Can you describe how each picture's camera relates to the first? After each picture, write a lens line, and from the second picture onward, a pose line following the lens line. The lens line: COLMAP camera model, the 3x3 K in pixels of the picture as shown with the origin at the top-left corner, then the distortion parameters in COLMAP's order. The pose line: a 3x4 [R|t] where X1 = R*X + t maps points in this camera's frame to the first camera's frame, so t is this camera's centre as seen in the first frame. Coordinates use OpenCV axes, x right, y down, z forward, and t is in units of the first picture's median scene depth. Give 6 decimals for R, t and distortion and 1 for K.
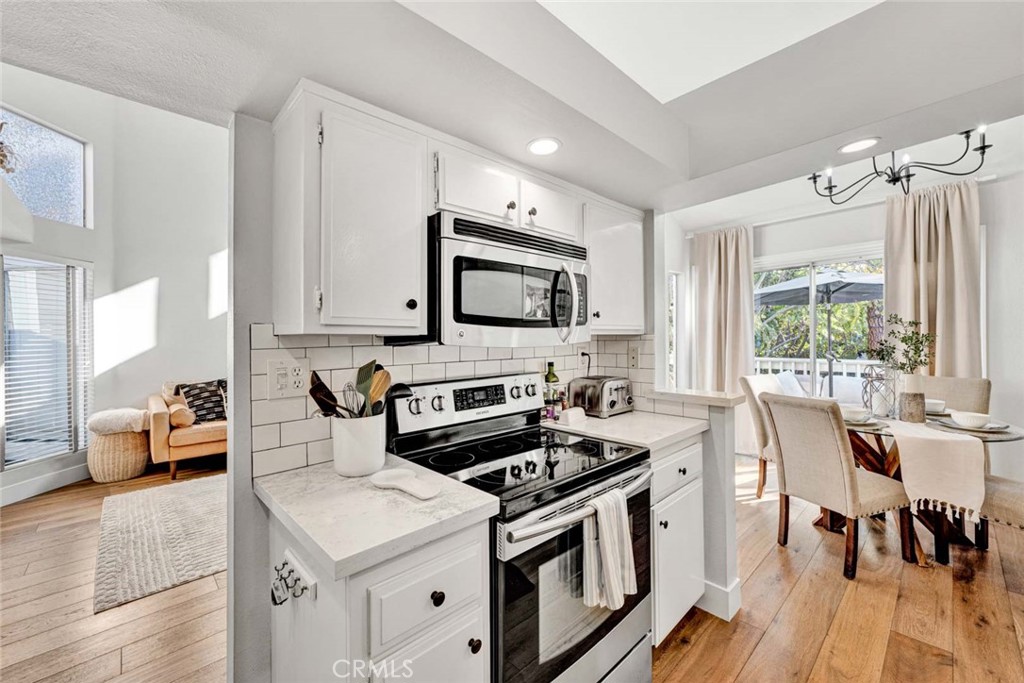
lens RADIAL K [[418.1, 0, 511.6], [0, 418.1, 338.8], [0, 0, 1]] dist [0.000455, -0.000428]
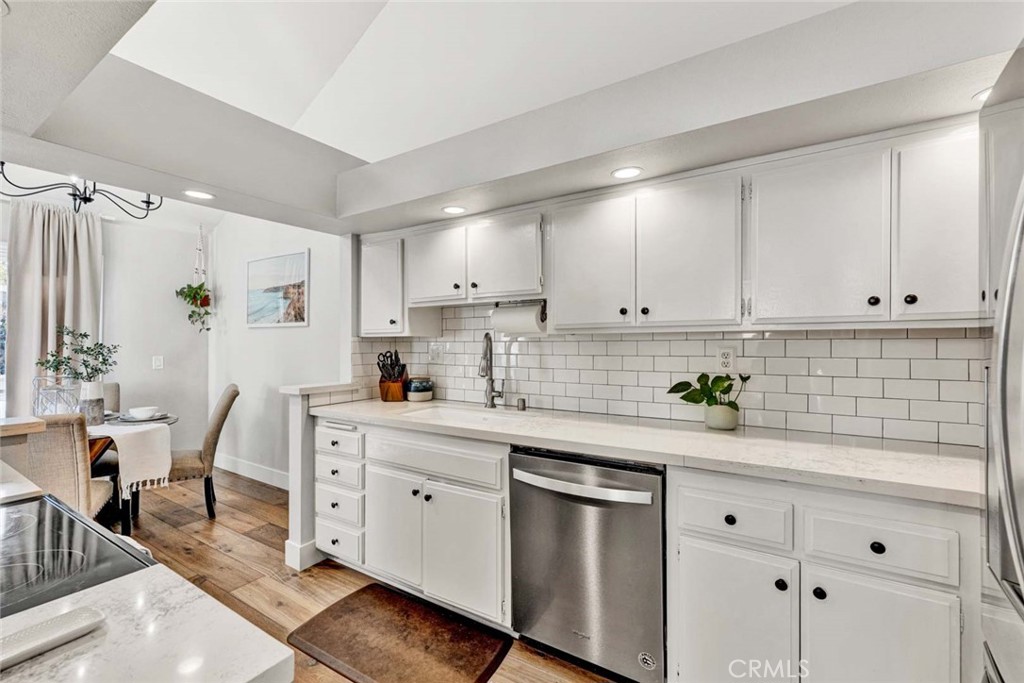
lens RADIAL K [[396.9, 0, 513.6], [0, 396.9, 345.9], [0, 0, 1]] dist [0.000837, 0.000157]
pose [[-0.278744, 0.010954, 0.960303, -0.344642], [0.009441, 0.999918, -0.008665, 0.010730], [-0.960319, 0.006651, -0.278825, 0.239771]]
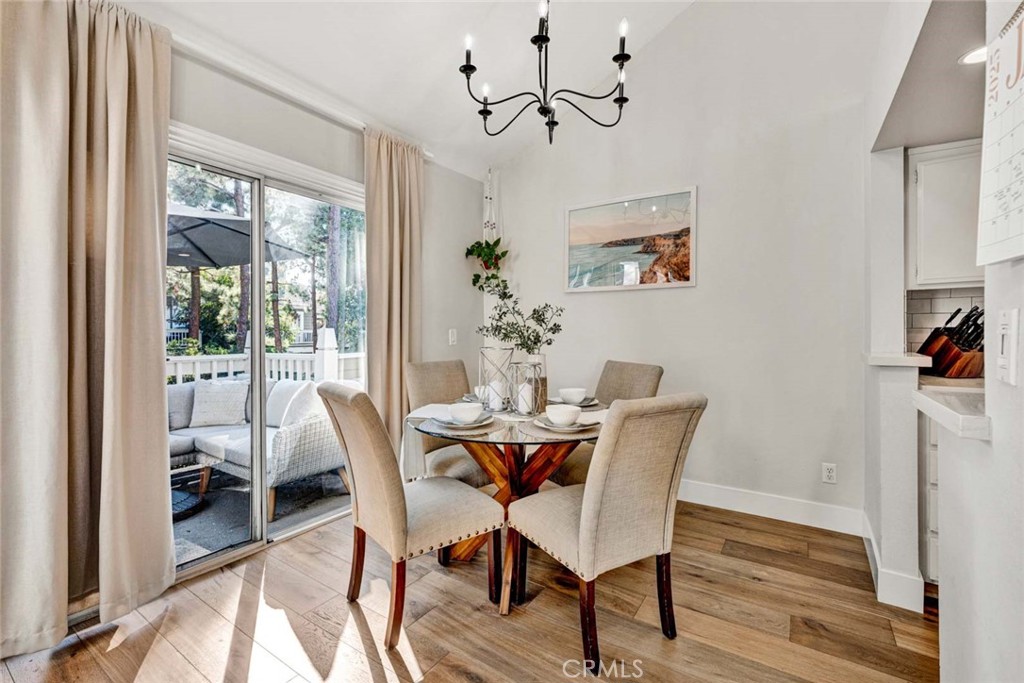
lens RADIAL K [[439.3, 0, 507.7], [0, 439.3, 340.2], [0, 0, 1]] dist [-0.000594, 0.000101]
pose [[-0.219218, 0.002620, 0.975672, 0.122377], [0.009895, 0.999951, -0.000462, 0.062471], [-0.975626, 0.009553, -0.219233, 1.275537]]
